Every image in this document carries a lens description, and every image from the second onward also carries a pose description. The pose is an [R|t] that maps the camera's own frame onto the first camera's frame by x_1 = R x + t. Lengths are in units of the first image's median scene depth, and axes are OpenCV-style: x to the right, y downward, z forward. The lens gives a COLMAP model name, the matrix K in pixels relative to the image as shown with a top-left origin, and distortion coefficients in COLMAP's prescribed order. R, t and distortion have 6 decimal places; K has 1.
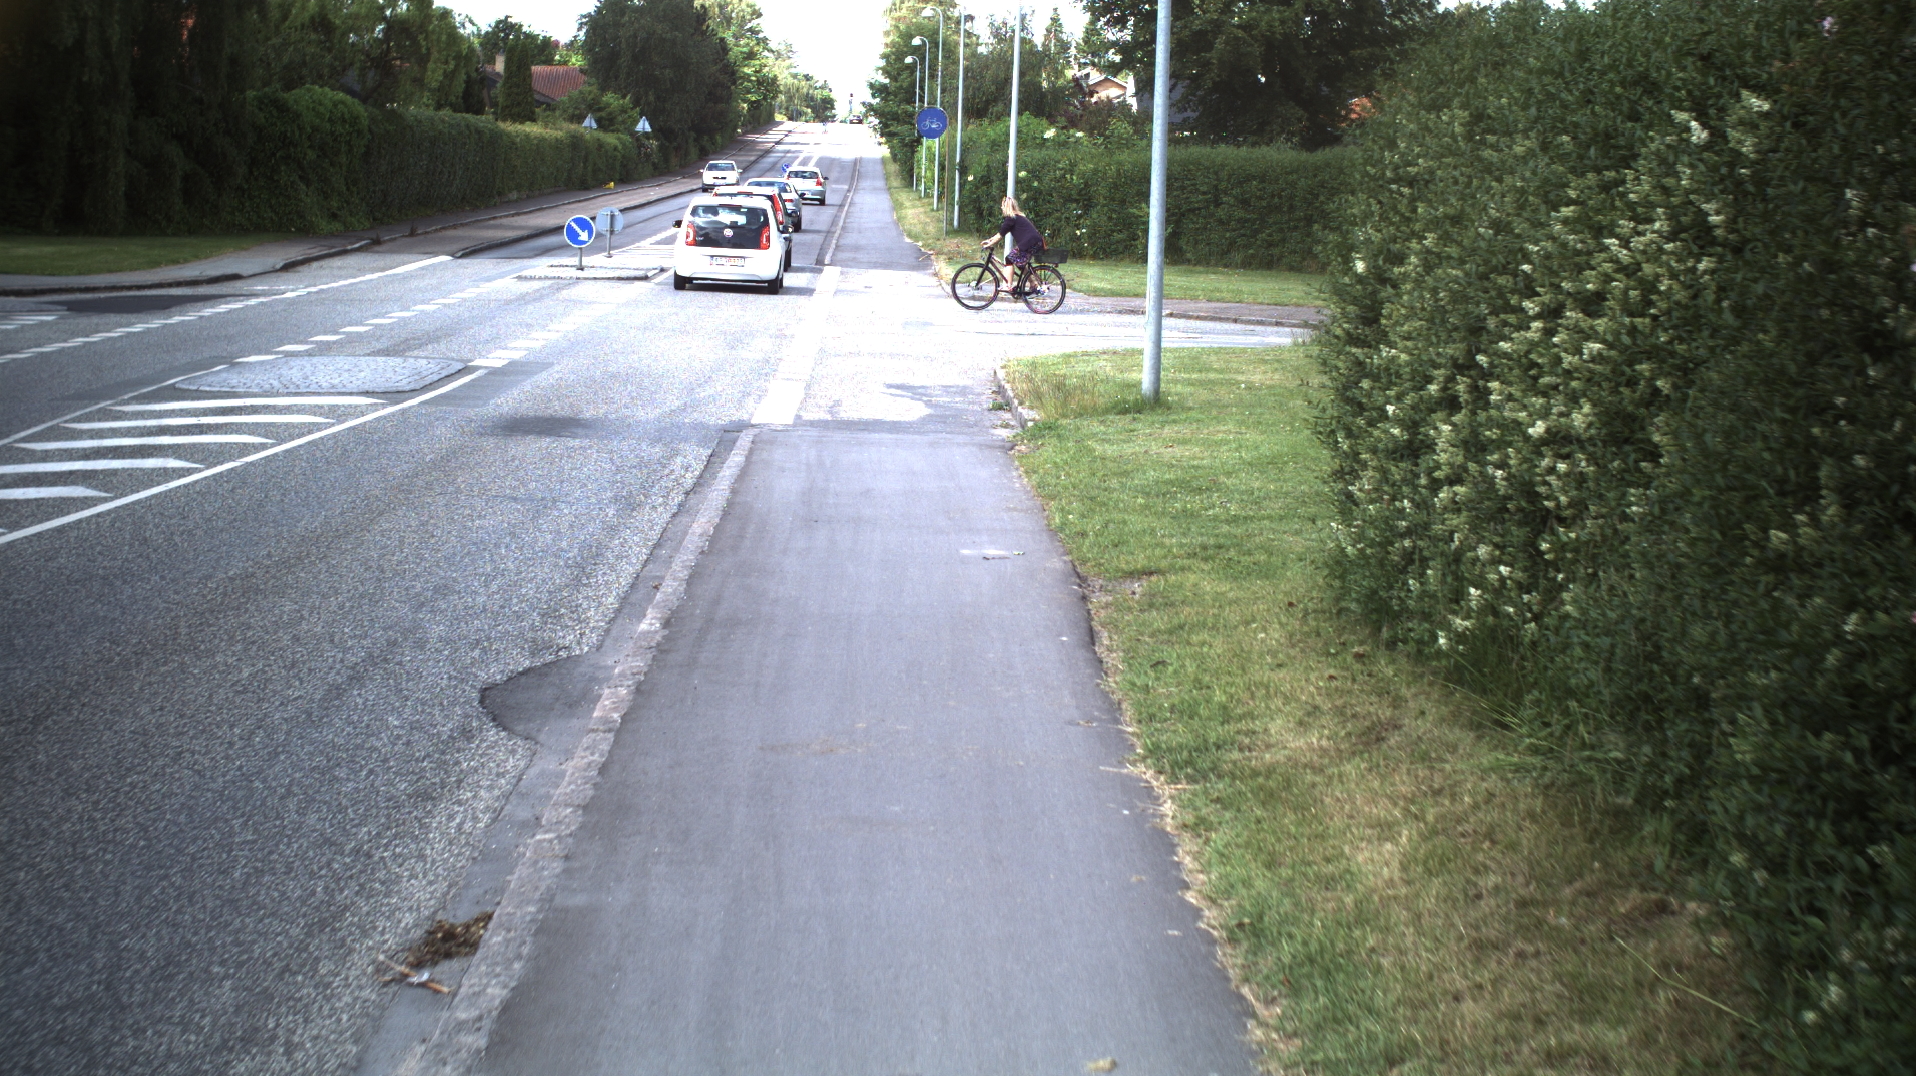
lens RADIAL K [[3689.3, 0, 966.7], [0, 3689.3, 534.6], [0, 0, 1]] dist [-0.302718, 0.000000]
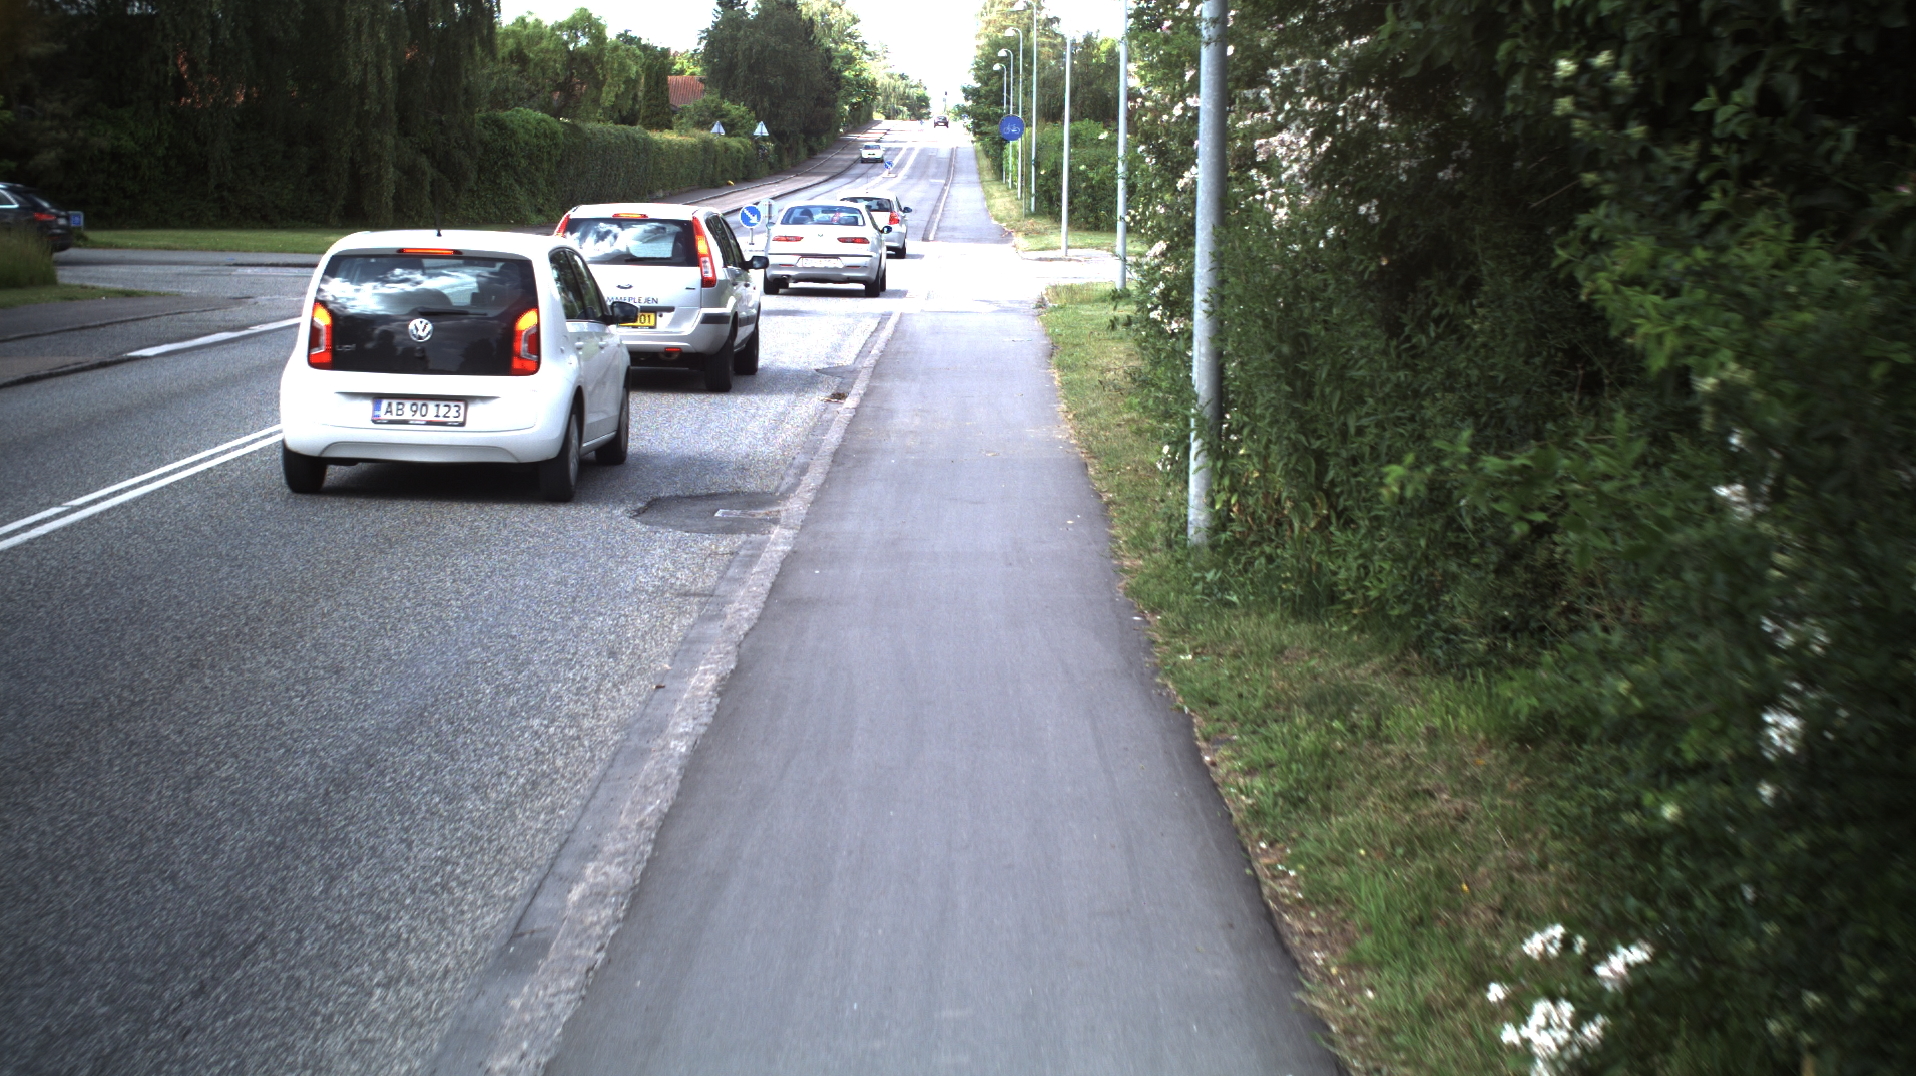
lens RADIAL K [[3689.3, 0, 964.3], [0, 3689.3, 544.9], [0, 0, 1]] dist [-0.302718, 0.000000]
pose [[0.999435, -0.017855, -0.028466, 0.009321], [0.017983, 0.999829, 0.004266, 0.030502], [0.028385, -0.004776, 0.999586, -0.316611]]
